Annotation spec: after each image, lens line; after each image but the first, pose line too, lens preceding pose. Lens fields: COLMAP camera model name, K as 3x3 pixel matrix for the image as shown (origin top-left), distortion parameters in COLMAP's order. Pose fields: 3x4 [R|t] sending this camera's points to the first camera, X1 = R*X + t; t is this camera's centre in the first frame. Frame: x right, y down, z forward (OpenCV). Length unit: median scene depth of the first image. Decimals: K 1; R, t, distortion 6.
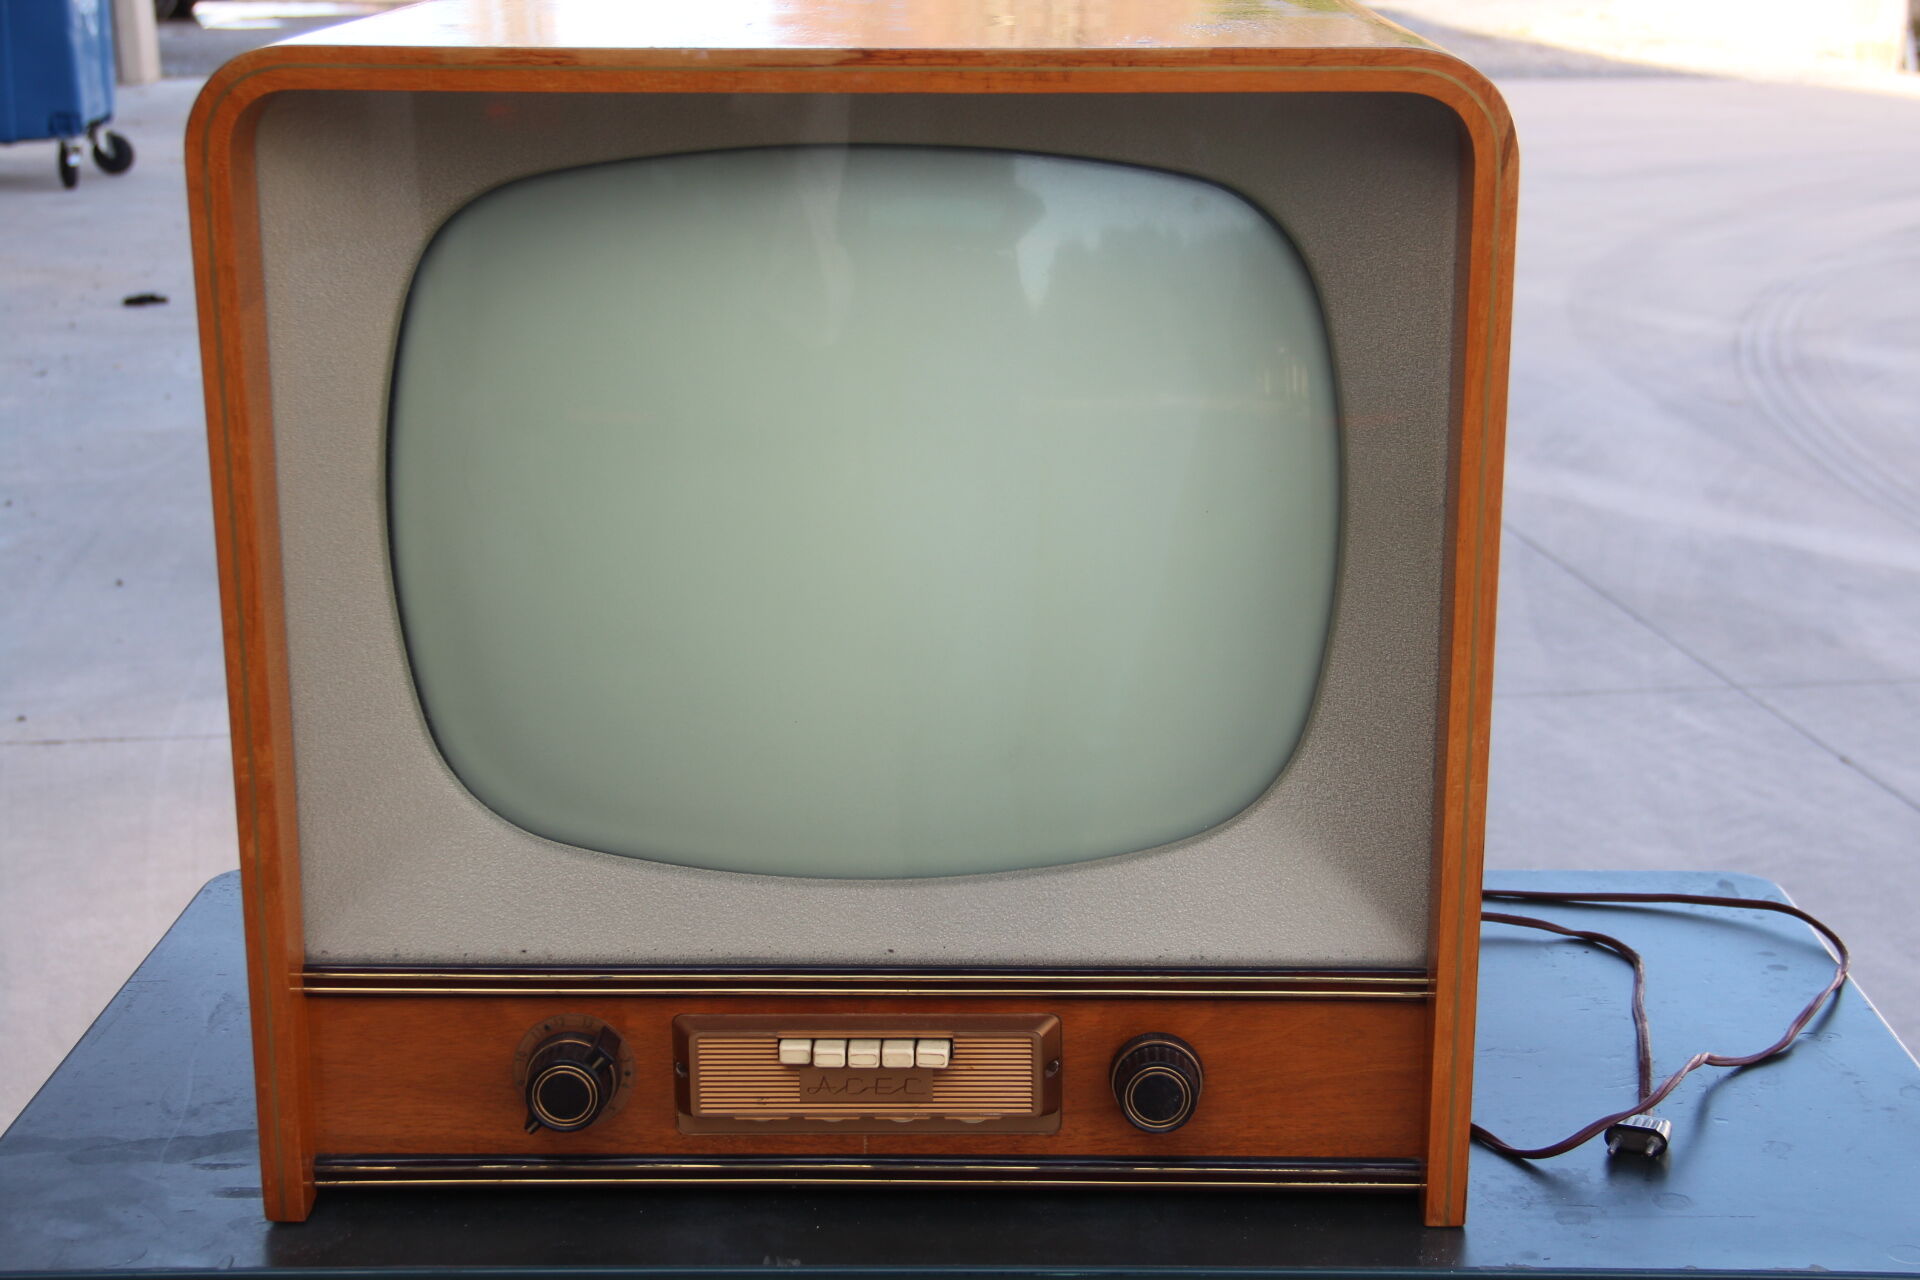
lens RADIAL K [[3041.6, 0, 967.1], [0, 3041.6, 645.1], [0, 0, 1]] dist [0.146925, 0.000000]
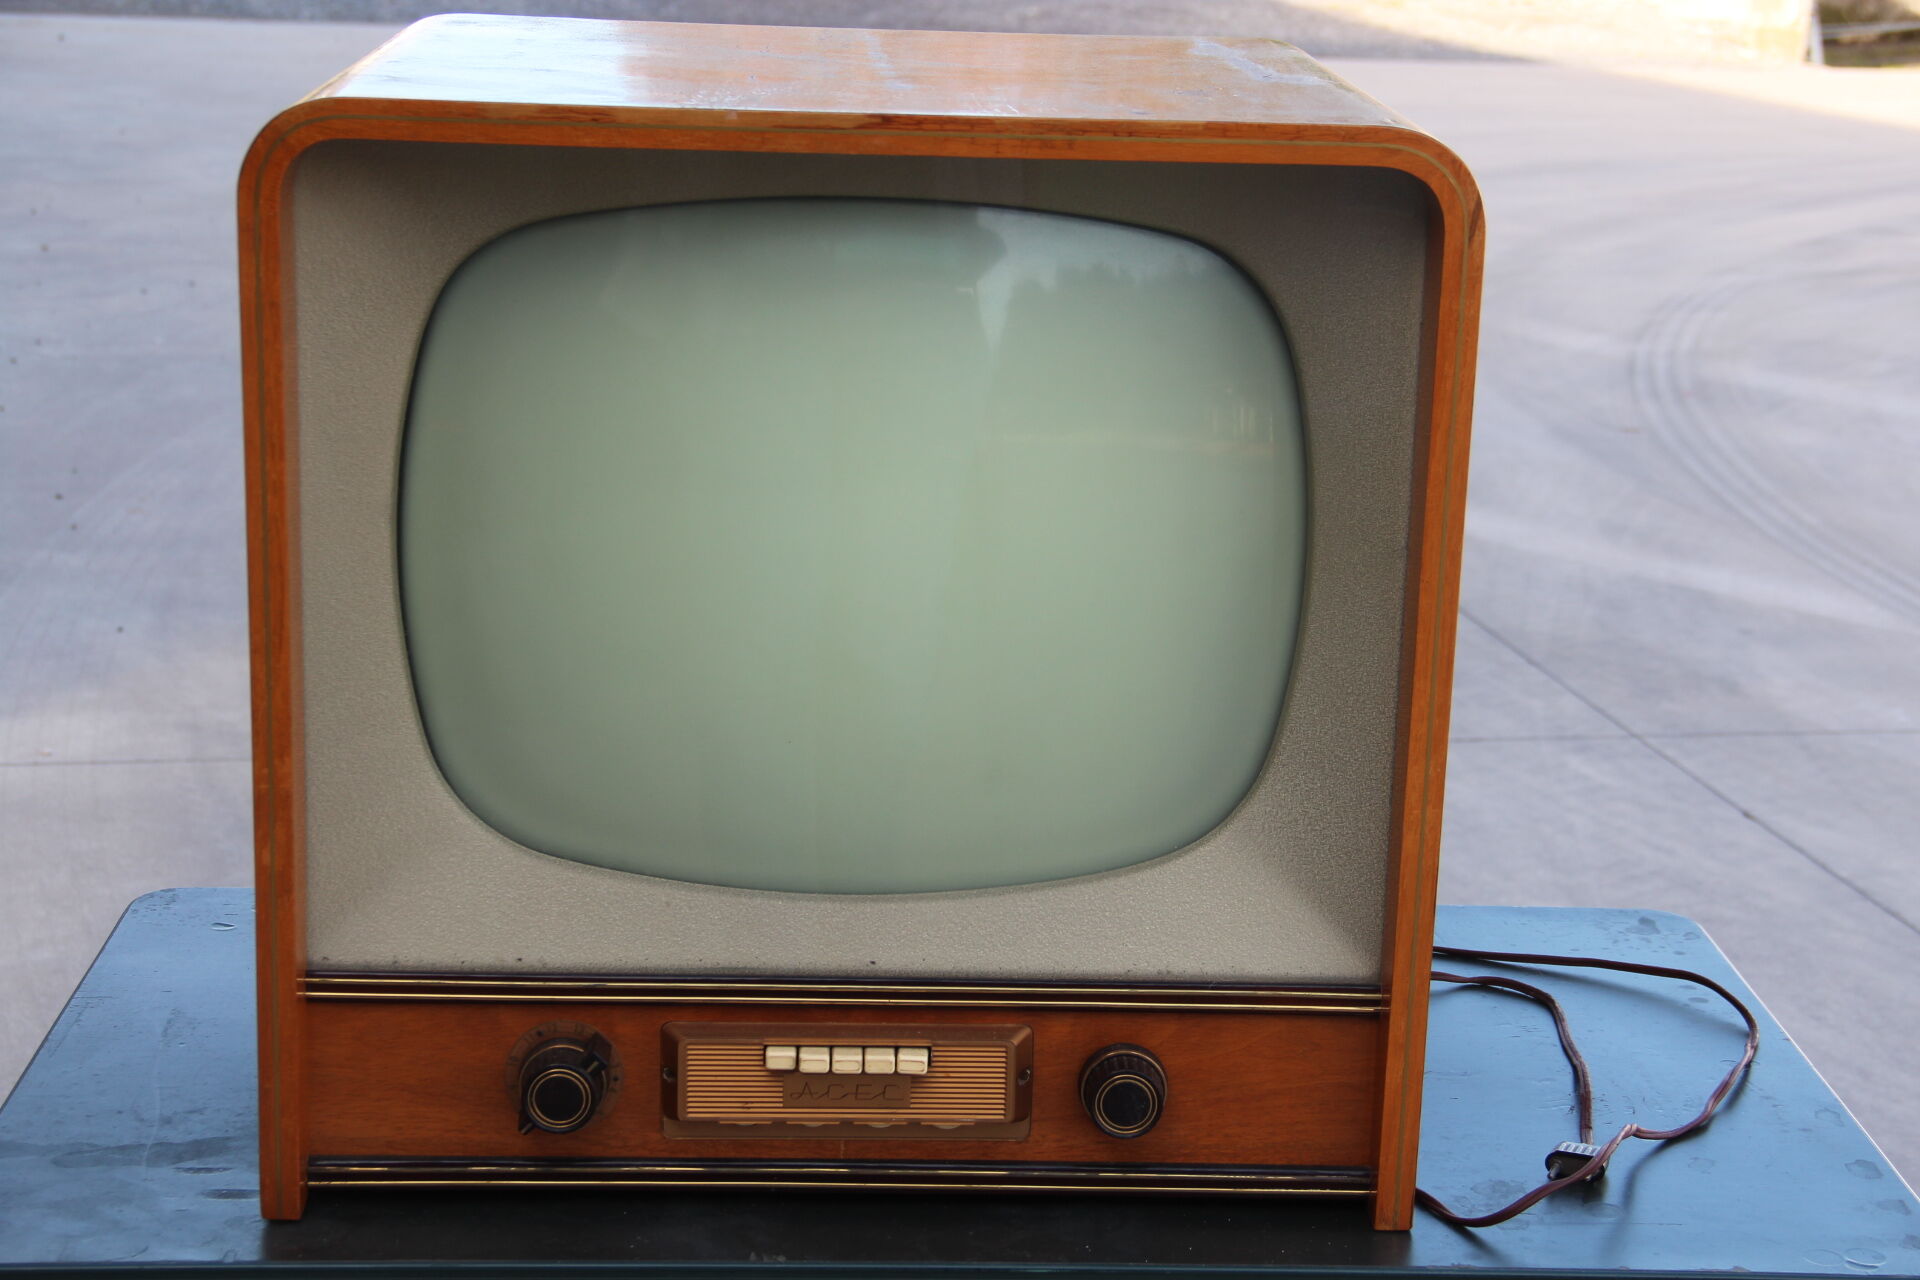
lens RADIAL K [[3473.6, 0, 954.6], [0, 3473.6, 637.5], [0, 0, 1]] dist [0.190078, 0.000000]
pose [[0.998172, 0.016331, 0.058190, -0.068273], [-0.015570, 0.999787, -0.013516, 0.004302], [-0.058399, 0.012586, 0.998214, -0.196381]]
